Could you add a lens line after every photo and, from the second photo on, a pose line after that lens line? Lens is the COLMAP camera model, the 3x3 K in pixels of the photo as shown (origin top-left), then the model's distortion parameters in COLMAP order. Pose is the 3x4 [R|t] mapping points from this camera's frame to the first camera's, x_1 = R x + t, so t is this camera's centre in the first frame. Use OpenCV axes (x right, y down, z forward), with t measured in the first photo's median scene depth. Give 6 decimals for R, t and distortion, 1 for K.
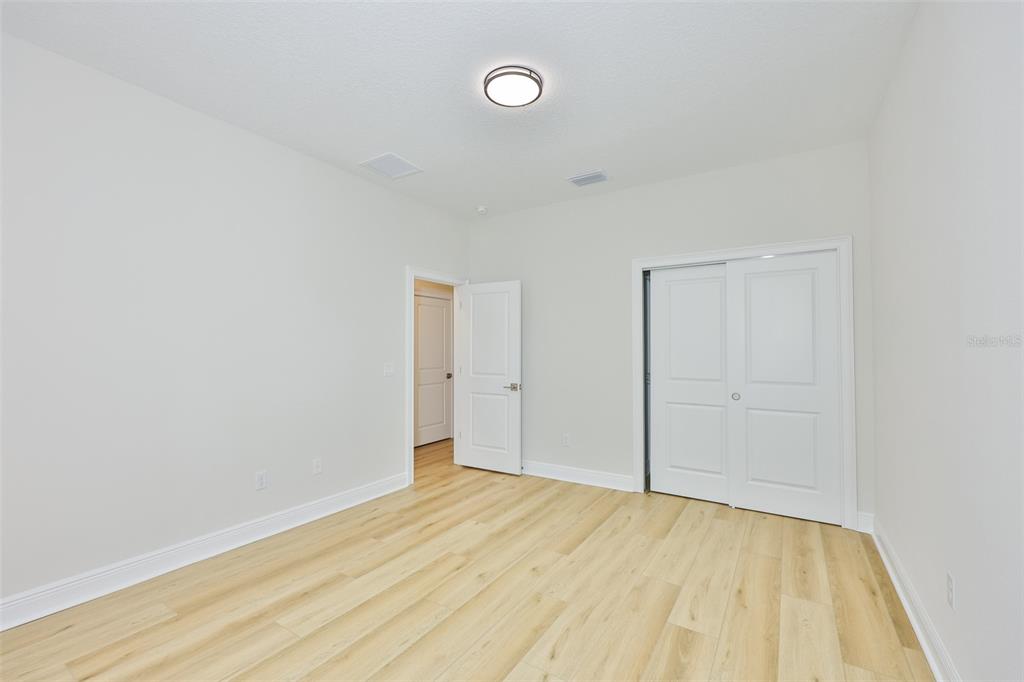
lens RADIAL K [[431.1, 0, 512.0], [0, 431.1, 341.0], [0, 0, 1]] dist [-0.000739, -0.000012]
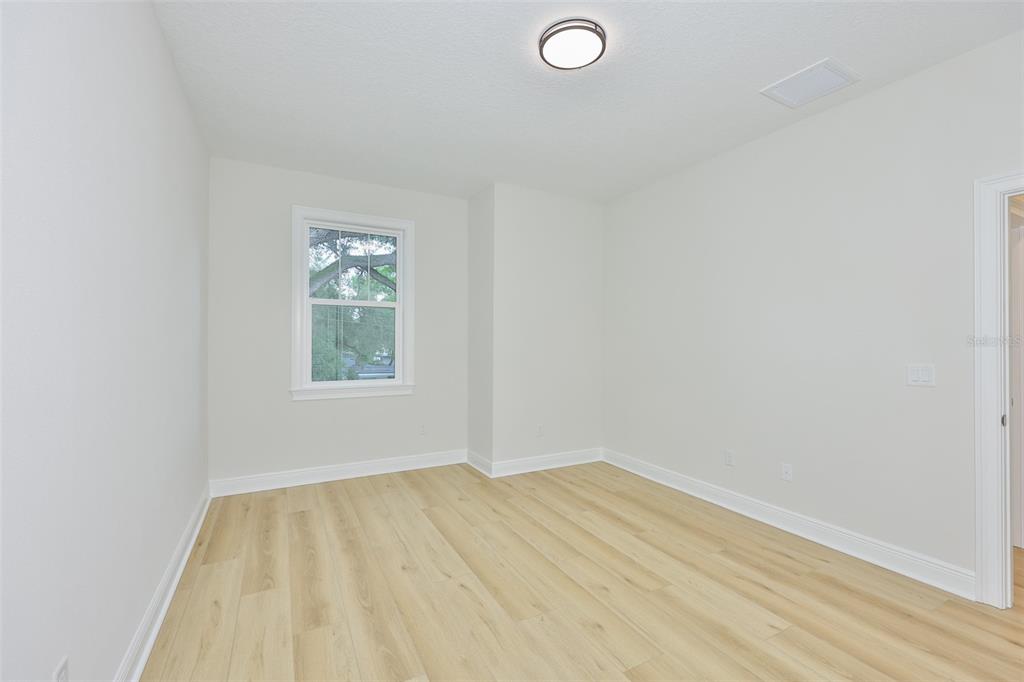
lens RADIAL K [[431.1, 0, 512.0], [0, 431.1, 341.0], [0, 0, 1]] dist [-0.000739, -0.000012]
pose [[-0.482336, 0.001131, -0.875985, 0.765163], [0.016145, 0.999841, -0.007599, 0.022713], [0.875837, -0.017808, -0.482278, 1.190314]]
